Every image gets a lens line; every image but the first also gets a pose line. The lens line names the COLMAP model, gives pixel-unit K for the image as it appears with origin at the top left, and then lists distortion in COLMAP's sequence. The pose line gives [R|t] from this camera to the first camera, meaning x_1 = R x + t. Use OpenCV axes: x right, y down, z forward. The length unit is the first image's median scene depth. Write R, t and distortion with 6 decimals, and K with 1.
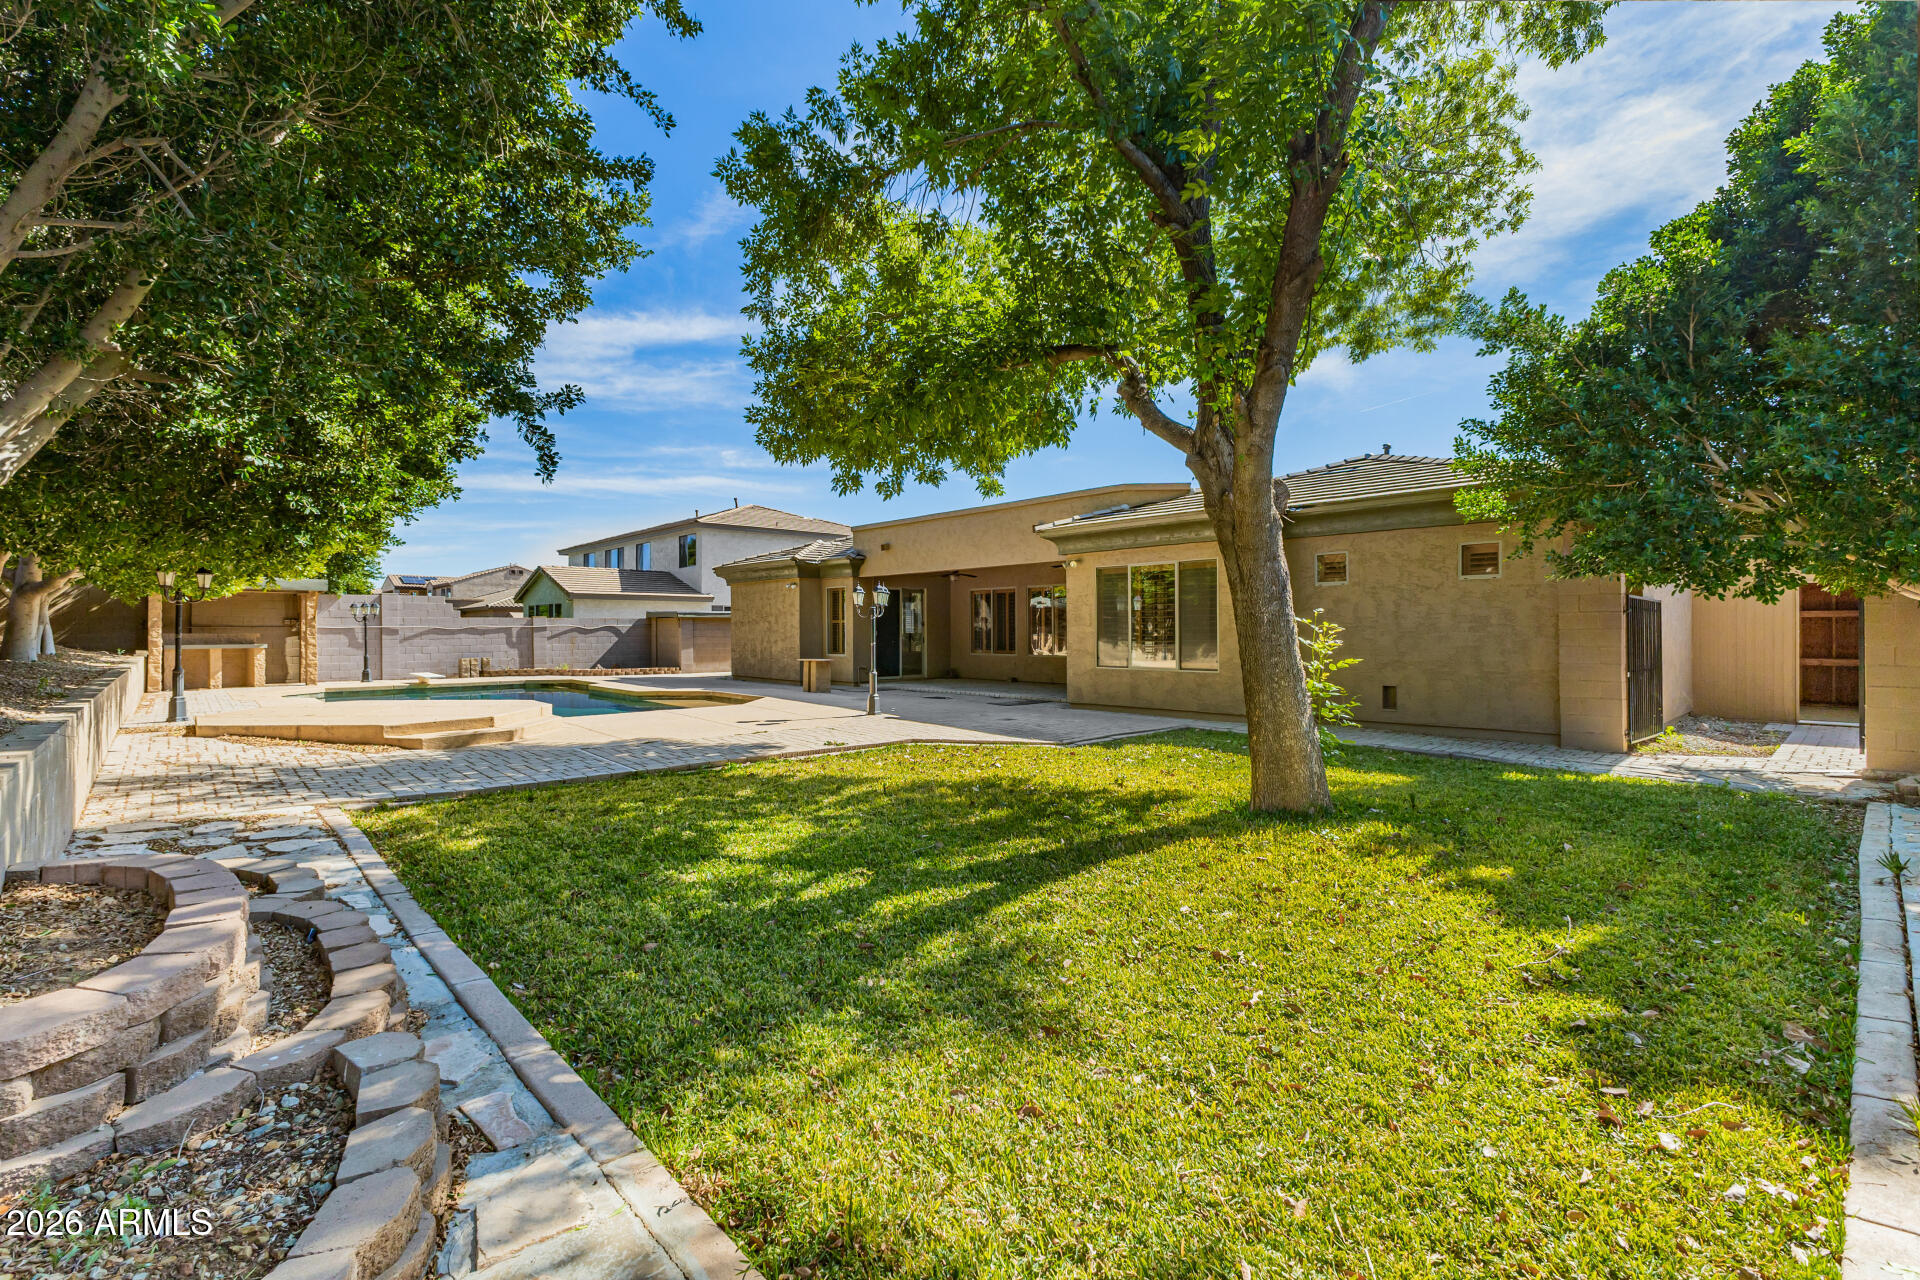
lens RADIAL K [[831.6, 0, 962.0], [0, 831.6, 631.0], [0, 0, 1]] dist [0.001249, 0.000155]
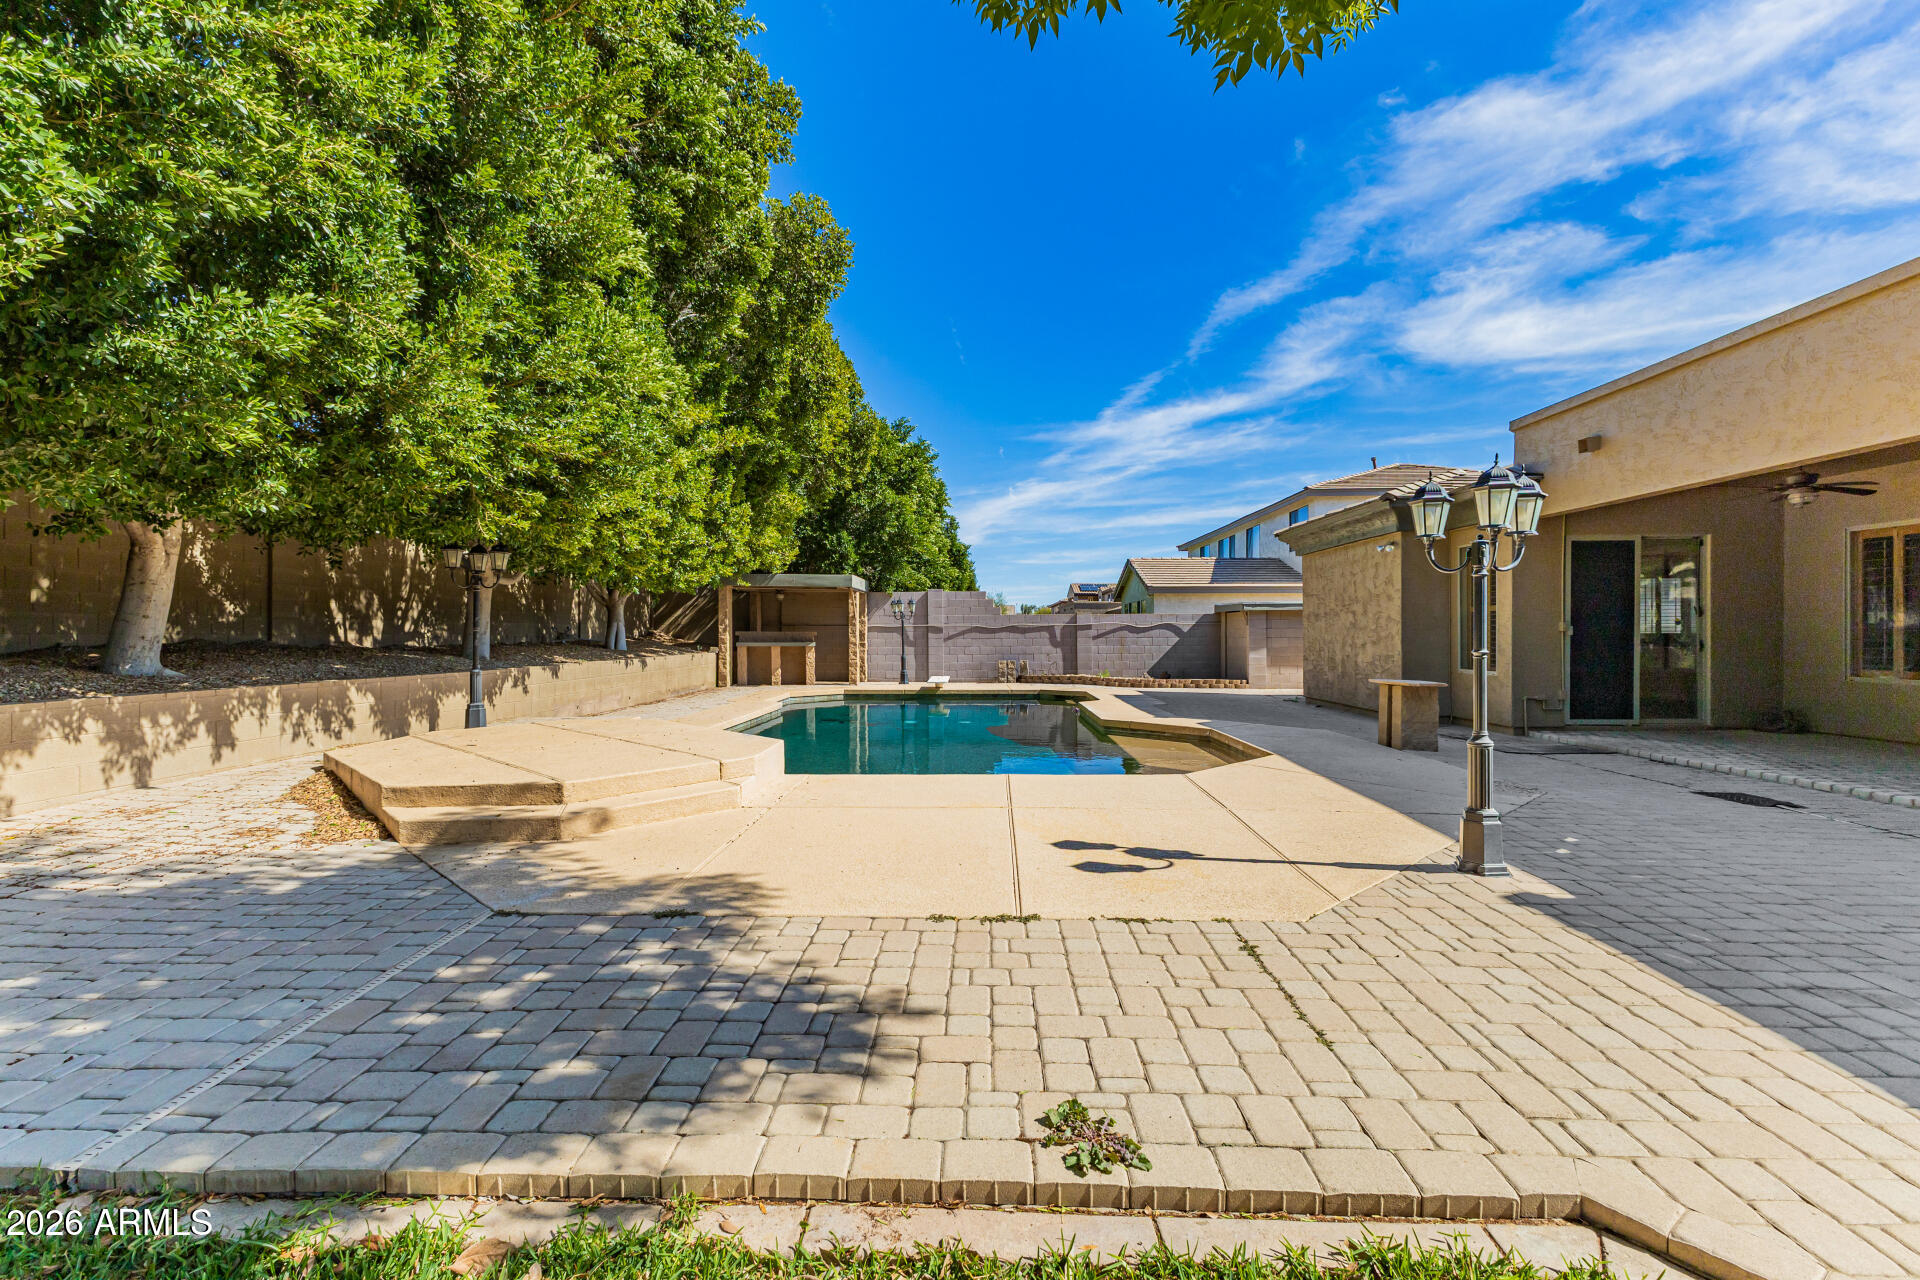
lens RADIAL K [[831.6, 0, 956.9], [0, 831.6, 630.3], [0, 0, 1]] dist [0.001249, 0.000155]
pose [[0.712470, -0.001821, -0.701700, -0.014599], [-0.001430, 0.999991, -0.004047, 0.004534], [0.701701, 0.003886, 0.712461, 0.345705]]
